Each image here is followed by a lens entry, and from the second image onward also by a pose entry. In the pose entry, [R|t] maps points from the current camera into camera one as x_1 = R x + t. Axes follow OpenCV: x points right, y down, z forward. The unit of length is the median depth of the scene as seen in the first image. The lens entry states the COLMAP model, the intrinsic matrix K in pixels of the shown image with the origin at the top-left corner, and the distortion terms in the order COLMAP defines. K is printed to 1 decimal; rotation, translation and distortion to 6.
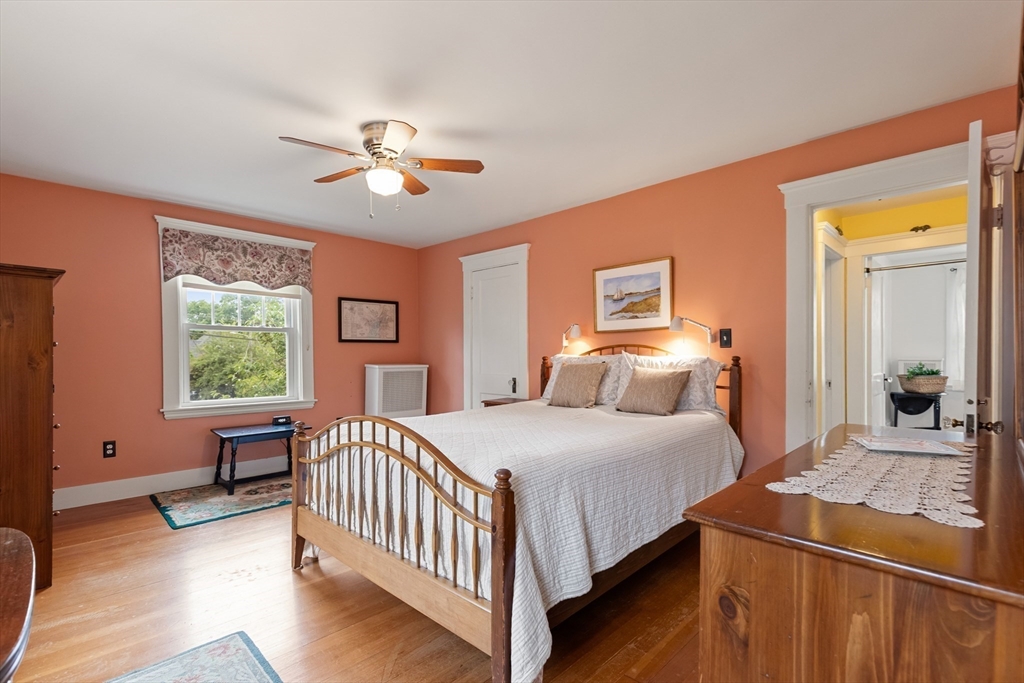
lens RADIAL K [[469.3, 0, 492.5], [0, 469.3, 358.5], [0, 0, 1]] dist [0.001052, 0.000073]
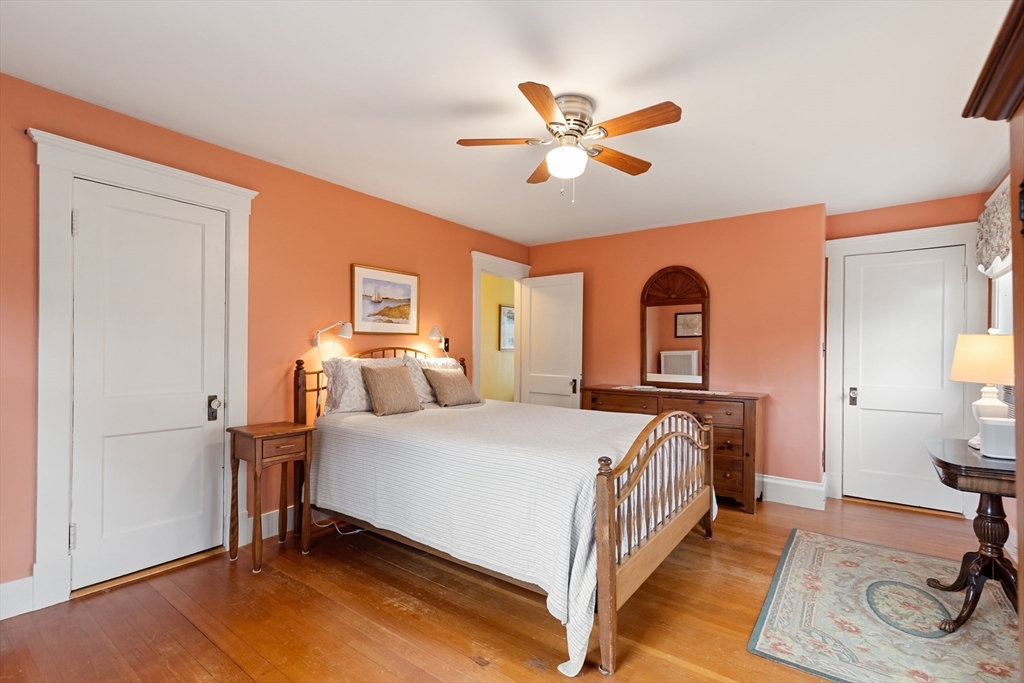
lens RADIAL K [[469.3, 0, 511.4], [0, 469.3, 347.4], [0, 0, 1]] dist [0.001052, 0.000073]
pose [[-0.163705, 0.011322, 0.986444, -0.797477], [0.007715, 0.999918, -0.010196, -0.017524], [-0.986479, 0.005941, -0.163779, 0.924651]]
